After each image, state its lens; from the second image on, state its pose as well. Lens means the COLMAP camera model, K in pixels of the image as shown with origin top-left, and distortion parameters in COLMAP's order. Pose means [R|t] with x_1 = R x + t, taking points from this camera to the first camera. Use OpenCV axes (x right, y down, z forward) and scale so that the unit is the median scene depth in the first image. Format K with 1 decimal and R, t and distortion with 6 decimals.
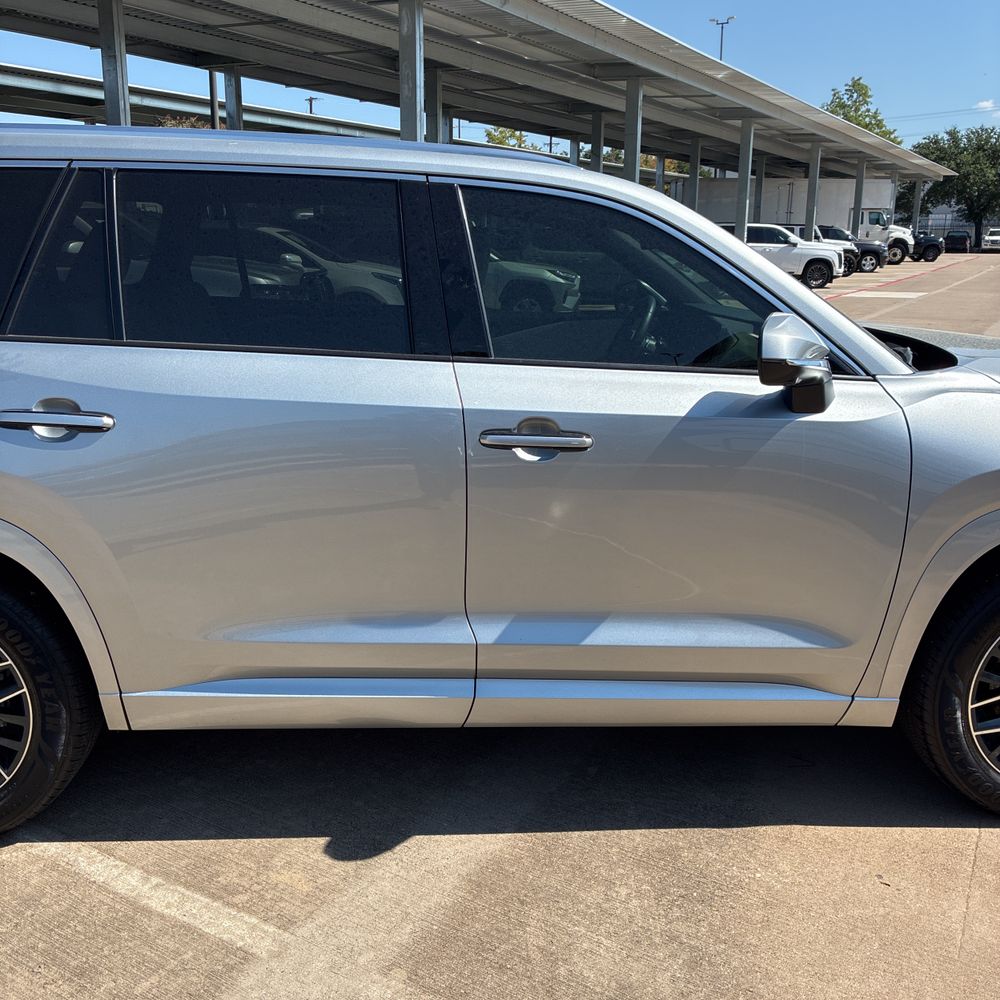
lens RADIAL K [[1030.0, 0, 500.0], [0, 1030.0, 500.0], [0, 0, 1]] dist [0.011311, 0.015199]
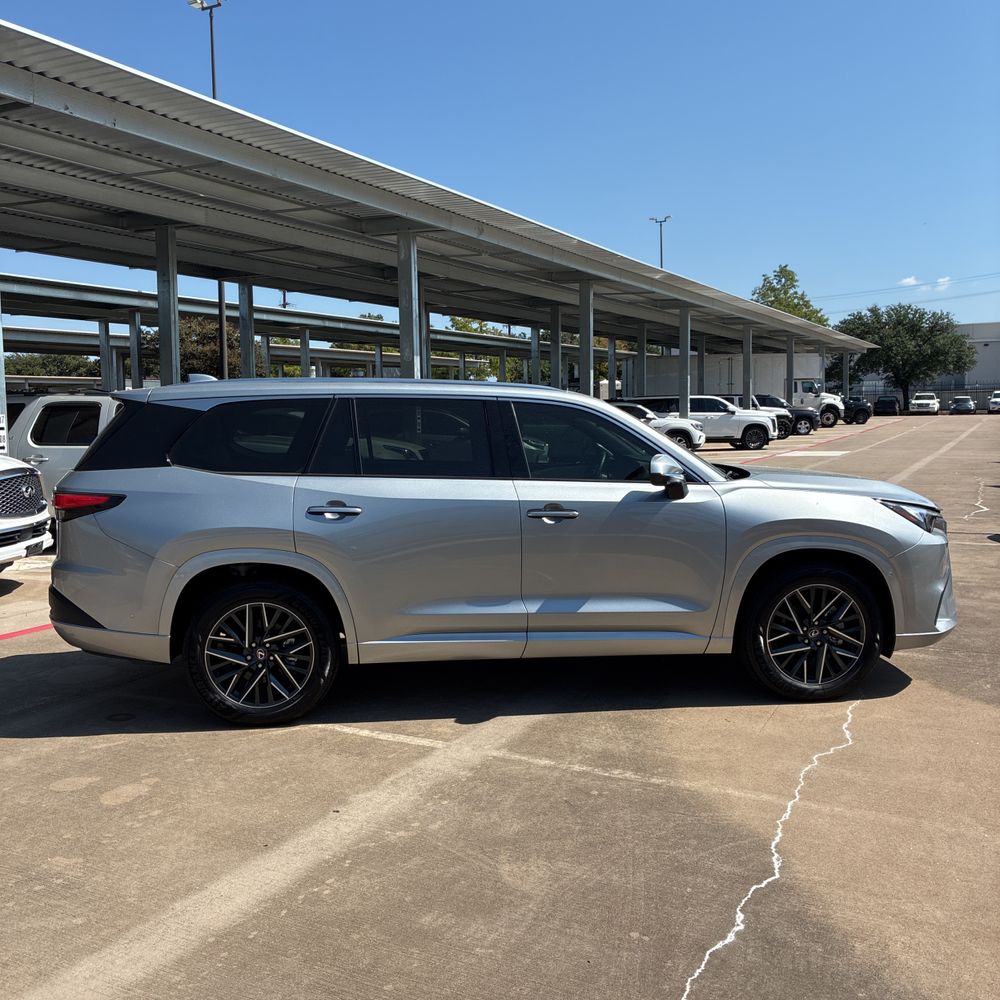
lens RADIAL K [[1072.1, 0, 500.0], [0, 1072.1, 500.0], [0, 0, 1]] dist [0.045994, 0.001931]
pose [[0.998877, -0.026644, 0.039165, -0.018291], [0.032697, 0.986067, -0.163101, 0.030705], [-0.034273, 0.164199, 0.985832, -0.136432]]
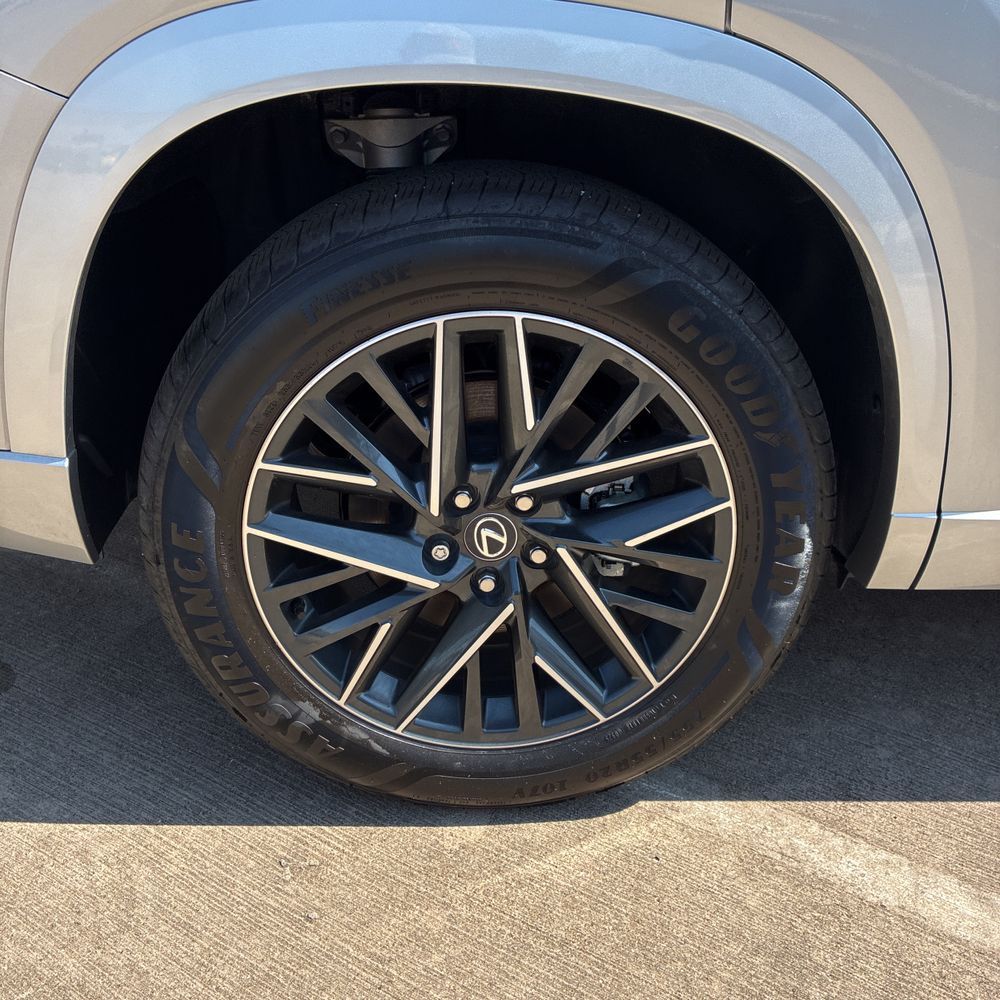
lens RADIAL K [[1072.1, 0, 500.0], [0, 1072.1, 500.0], [0, 0, 1]] dist [0.045994, 0.001931]
pose [[0.999944, 0.009756, -0.004091, -0.064185], [-0.008722, 0.979138, 0.203007, 0.010289], [0.005987, -0.202960, 0.979169, 0.062988]]
